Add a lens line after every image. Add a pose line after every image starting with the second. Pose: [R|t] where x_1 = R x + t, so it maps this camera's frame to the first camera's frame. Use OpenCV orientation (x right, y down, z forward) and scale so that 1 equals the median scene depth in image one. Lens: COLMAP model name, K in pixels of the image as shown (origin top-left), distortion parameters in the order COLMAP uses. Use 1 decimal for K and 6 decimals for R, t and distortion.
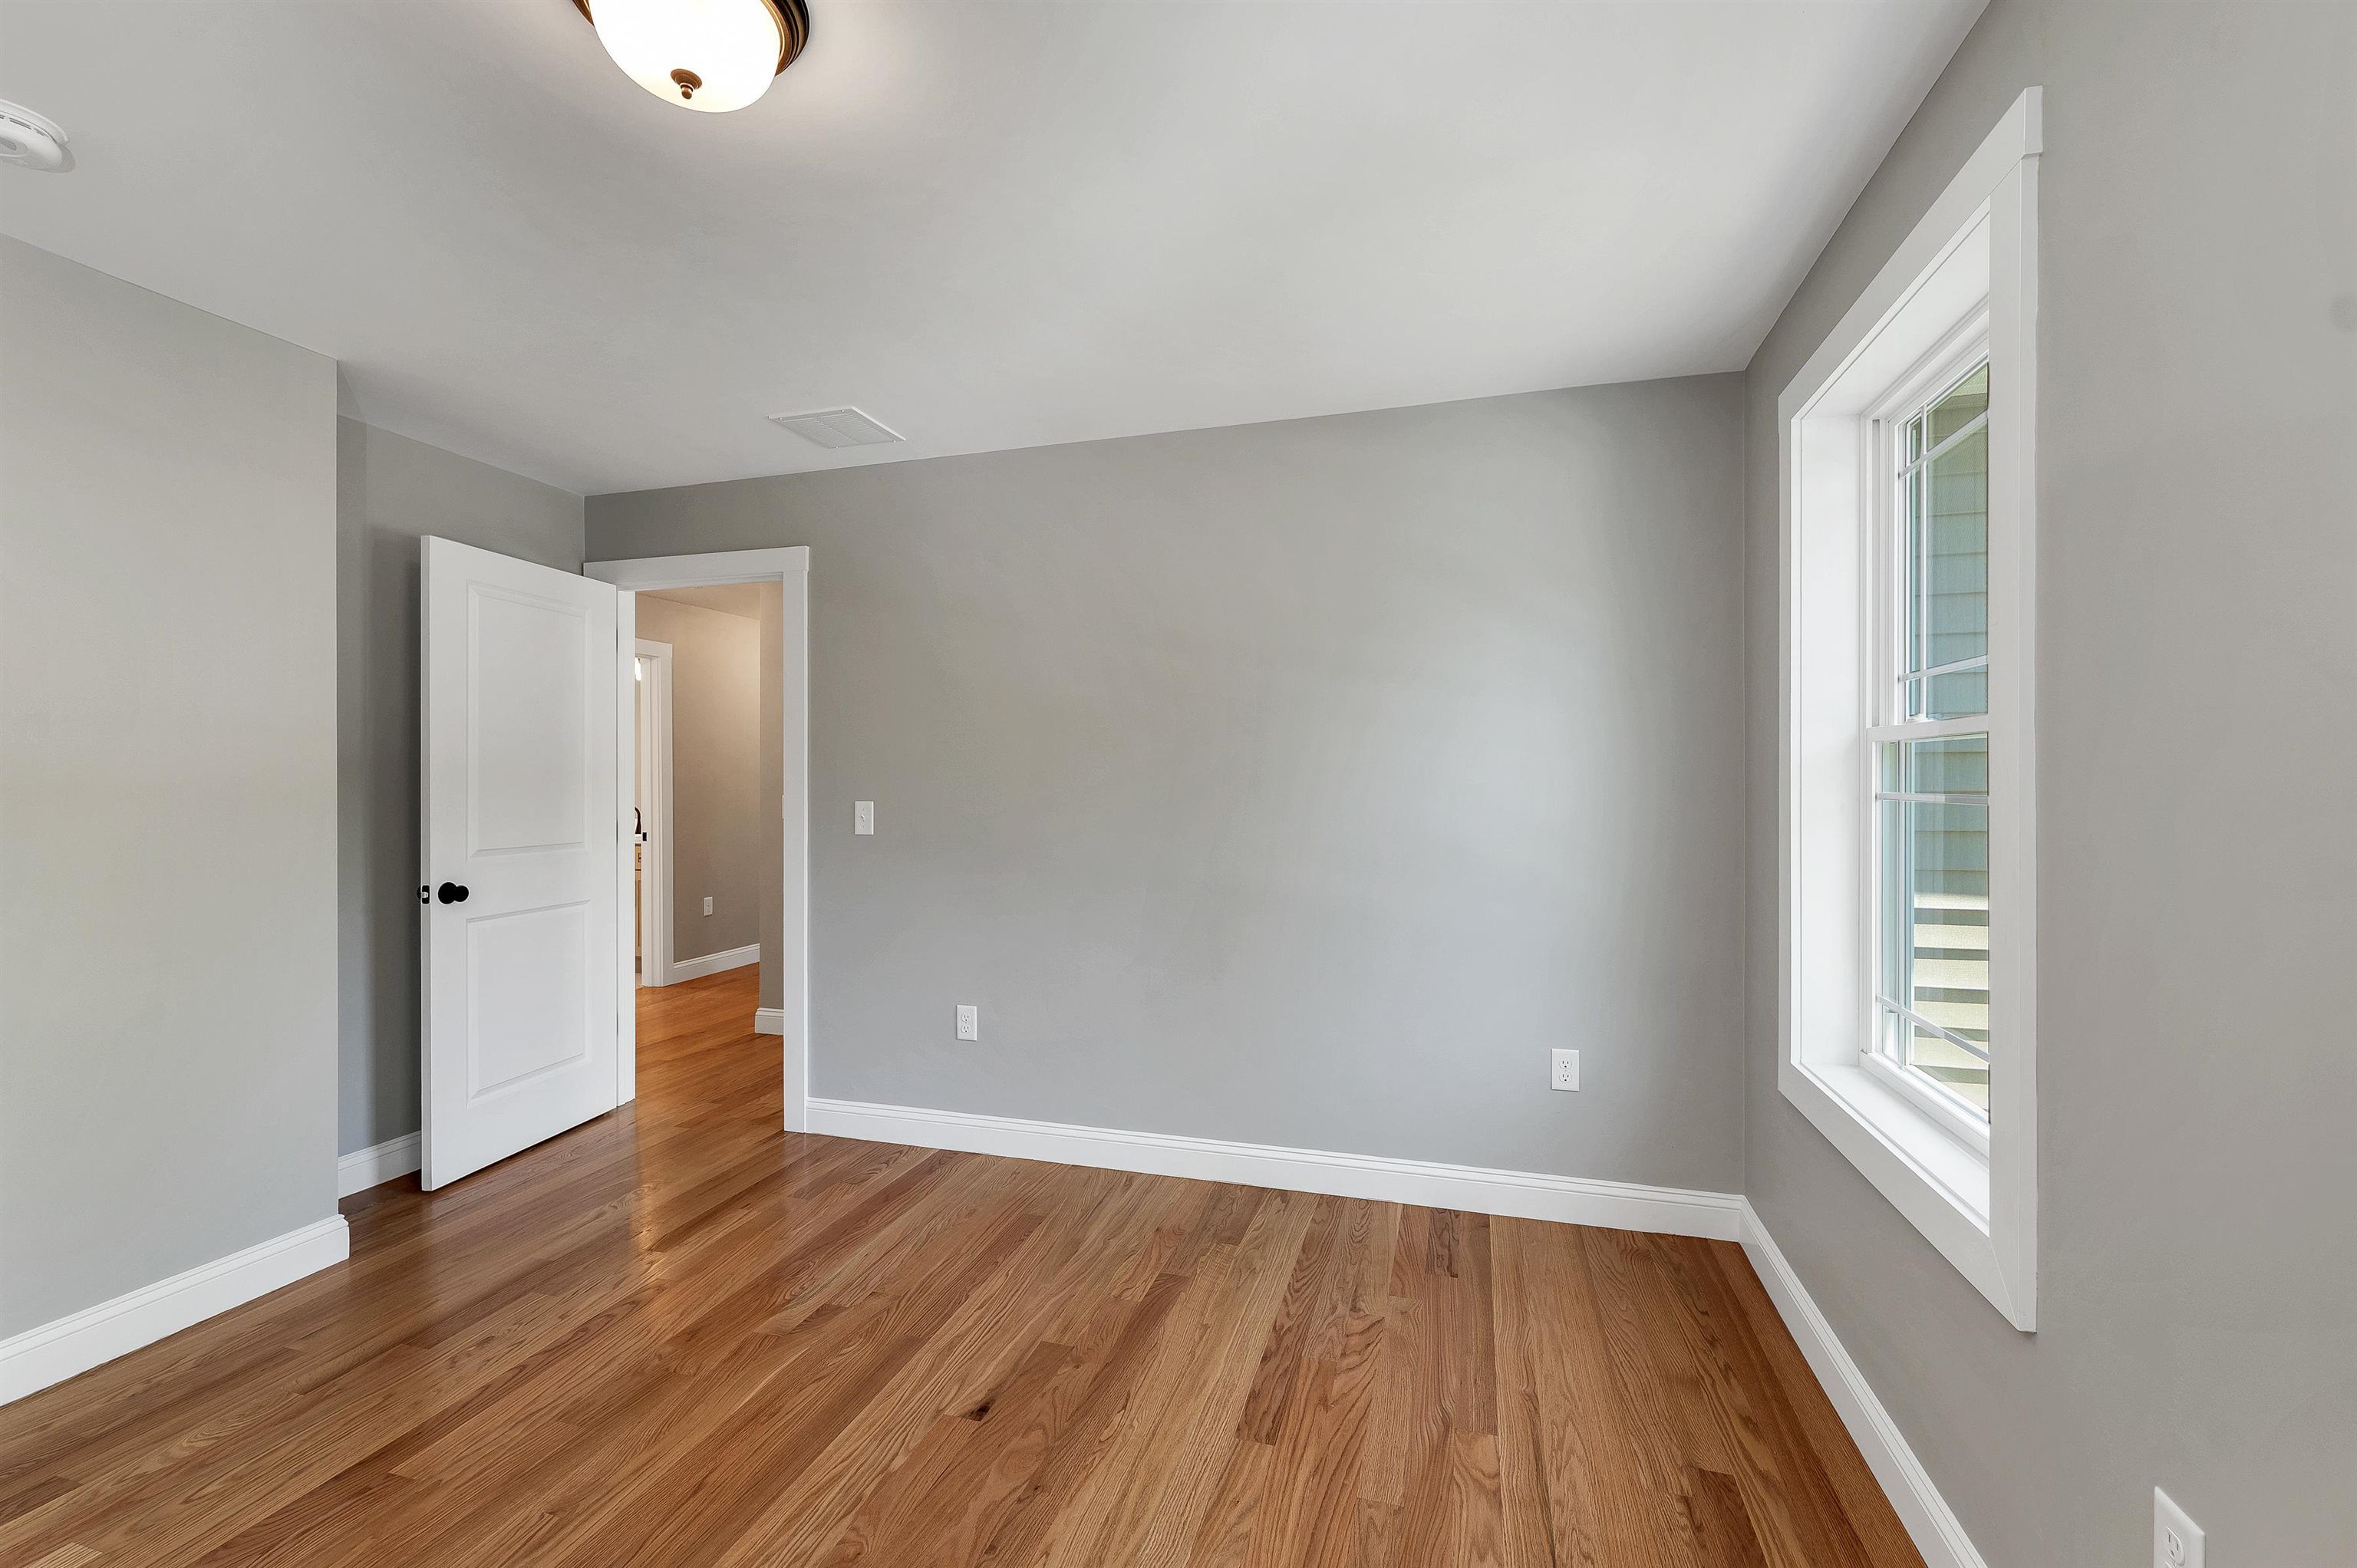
lens RADIAL K [[994.8, 0, 1124.0], [0, 994.8, 785.2], [0, 0, 1]] dist [0.000496, -0.000003]
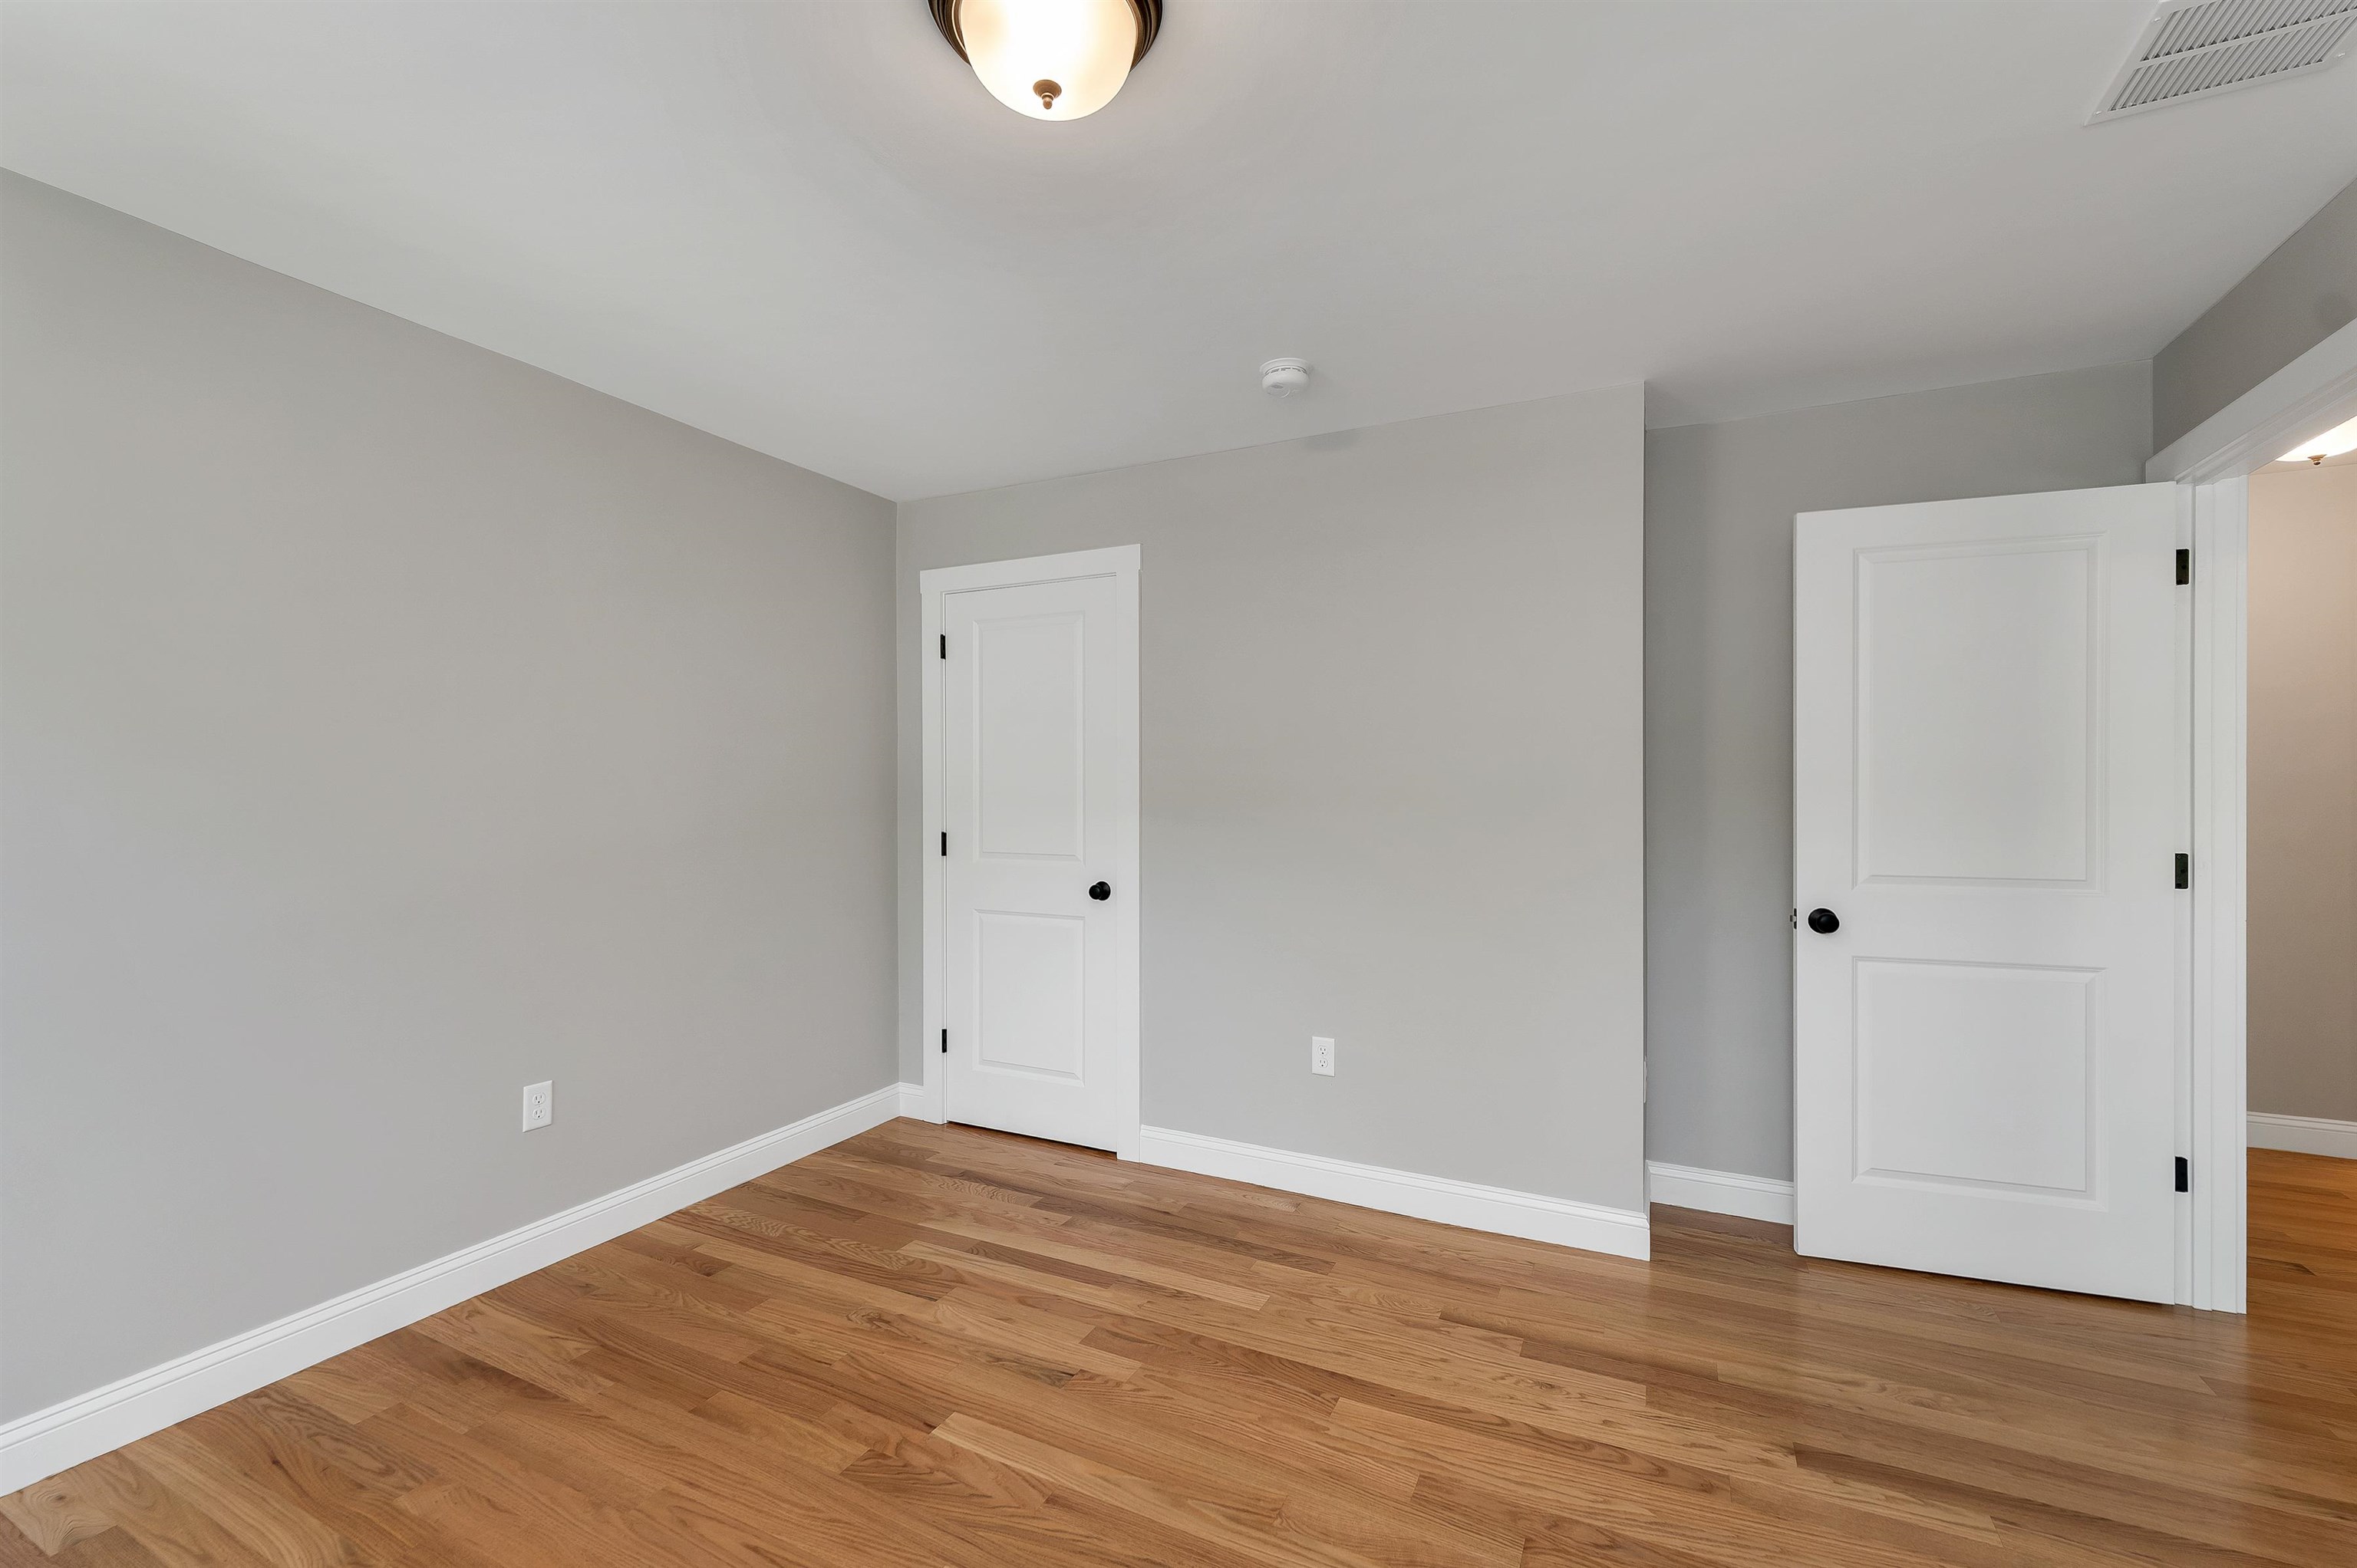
lens RADIAL K [[989.3, 0, 1178.5], [0, 989.3, 784.0], [0, 0, 1]] dist [0.001713, -0.000066]
pose [[-0.122748, -0.000305, -0.992438, 0.289708], [0.000244, 1.000000, -0.000338, -0.012478], [0.992438, -0.000284, -0.122748, 0.659370]]
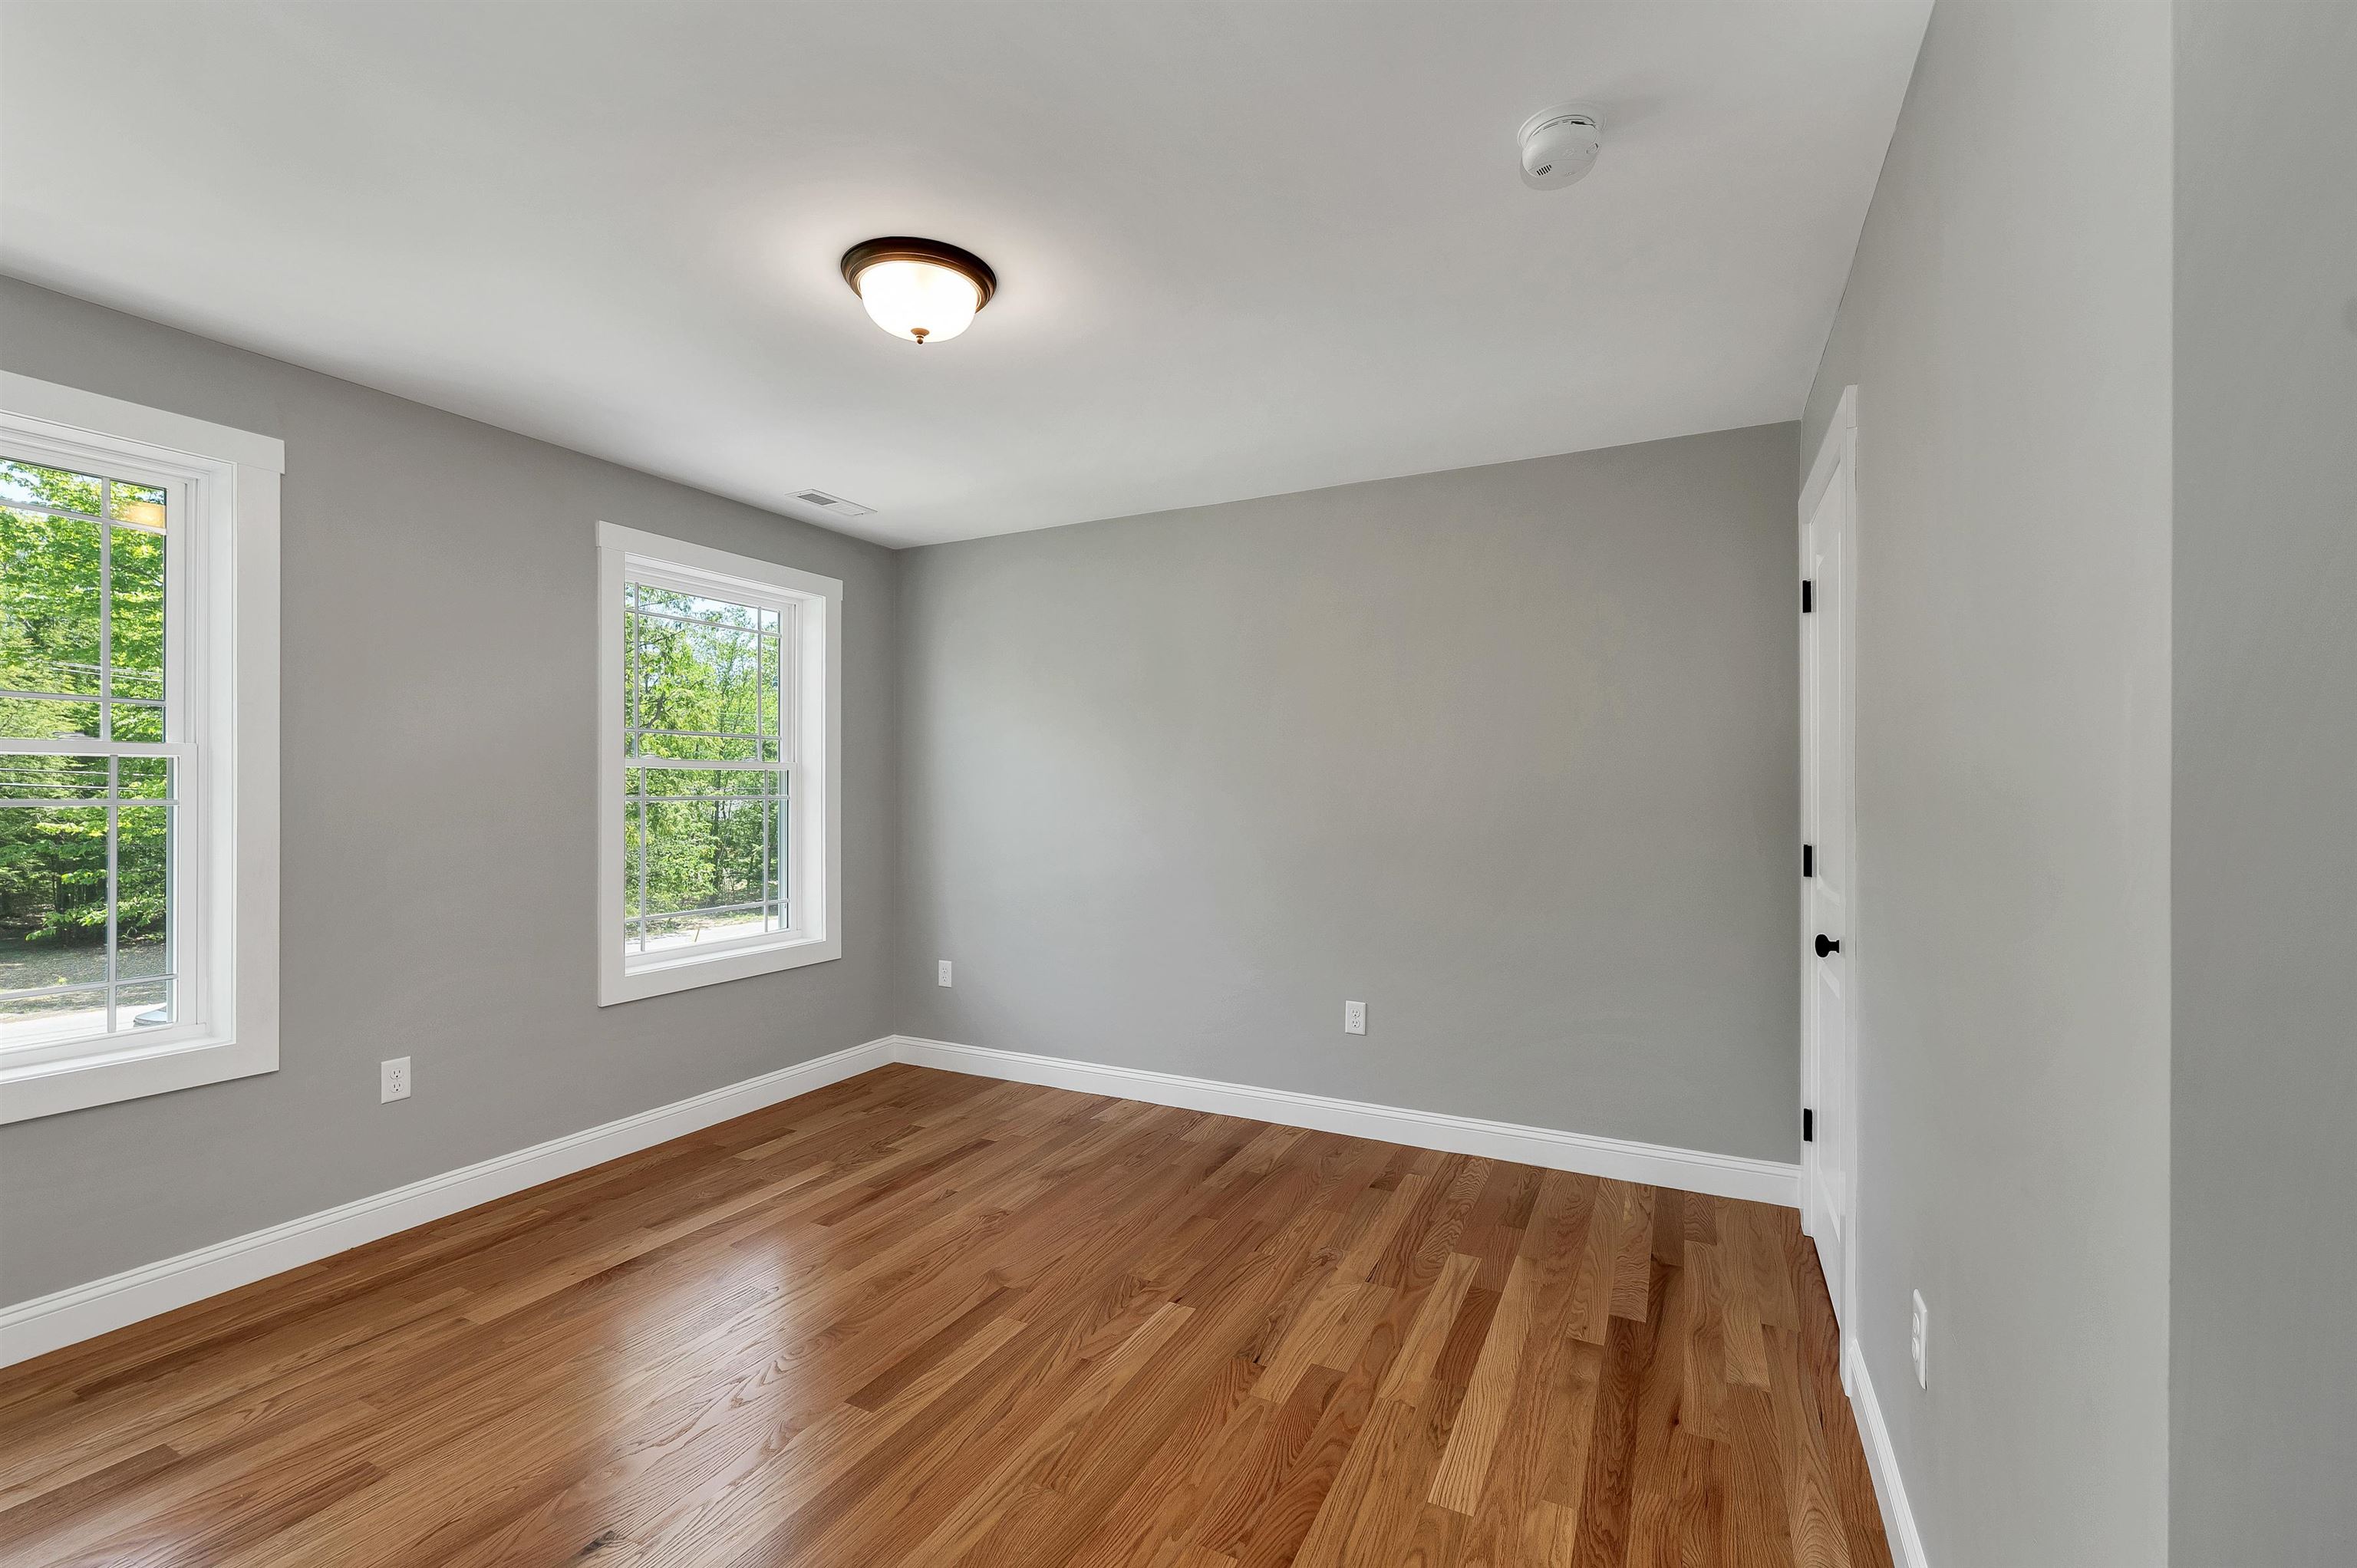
lens RADIAL K [[1026.6, 0, 1173.2], [0, 1026.6, 801.0], [0, 0, 1]] dist [0.000387, 0.000031]
pose [[-0.990595, 0.000841, 0.136825, -0.555129], [0.002802, 0.999896, 0.014140, -0.010294], [-0.136799, 0.014390, -0.990494, 1.327051]]
